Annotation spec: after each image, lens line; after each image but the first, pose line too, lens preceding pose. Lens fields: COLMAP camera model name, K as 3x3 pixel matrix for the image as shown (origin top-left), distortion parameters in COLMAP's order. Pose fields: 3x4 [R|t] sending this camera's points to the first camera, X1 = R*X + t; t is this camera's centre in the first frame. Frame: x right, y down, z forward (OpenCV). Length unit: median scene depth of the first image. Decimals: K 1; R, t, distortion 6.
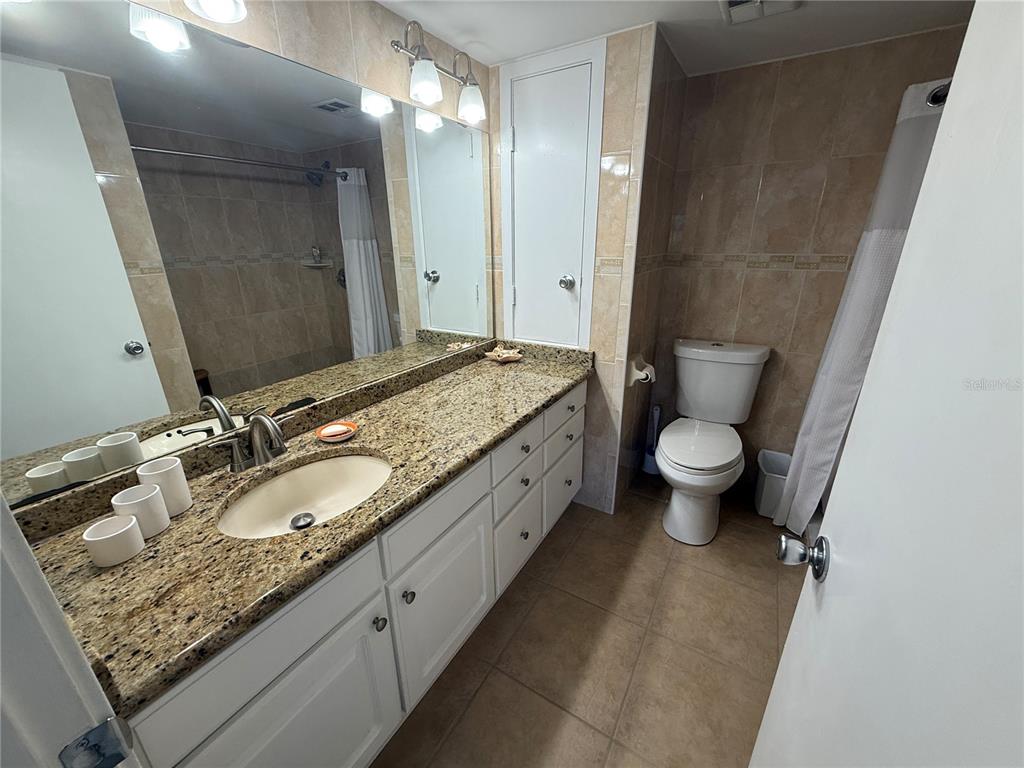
lens RADIAL K [[404.4, 0, 512.0], [0, 404.4, 384.0], [0, 0, 1]] dist [0.000575, -0.000330]
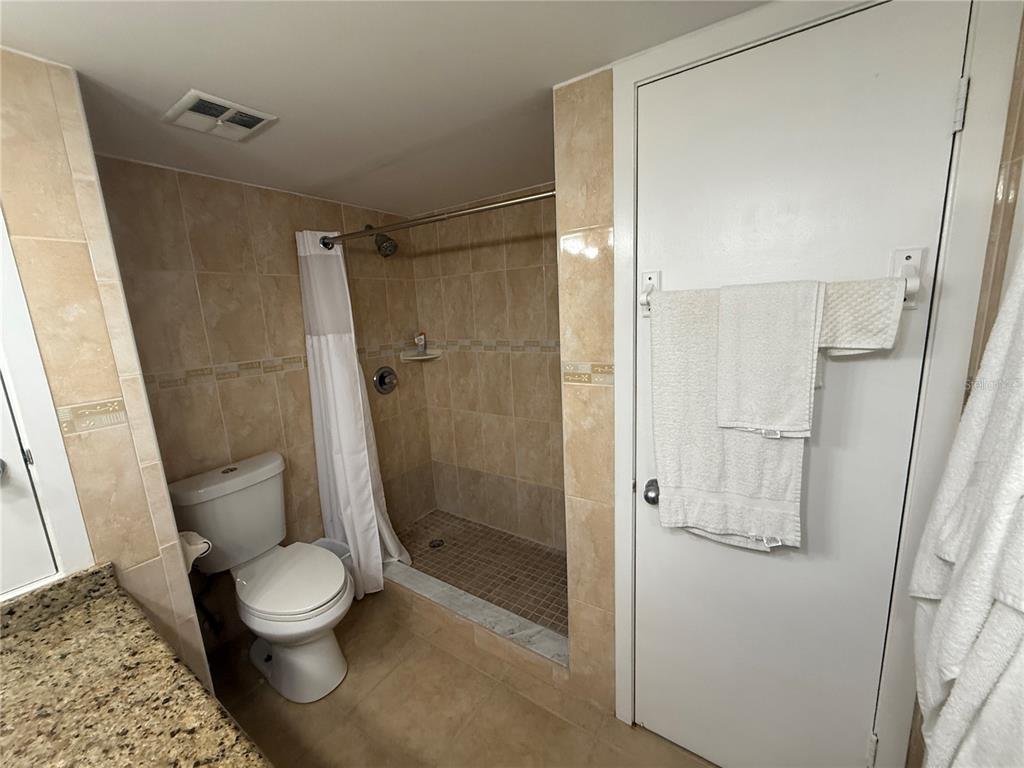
lens RADIAL K [[404.4, 0, 512.0], [0, 404.4, 384.0], [0, 0, 1]] dist [0.000575, -0.000330]
pose [[0.048090, -0.174713, 0.983444, -0.286994], [0.380873, 0.913401, 0.143645, -0.177124], [-0.923376, 0.367659, 0.110469, 0.339139]]
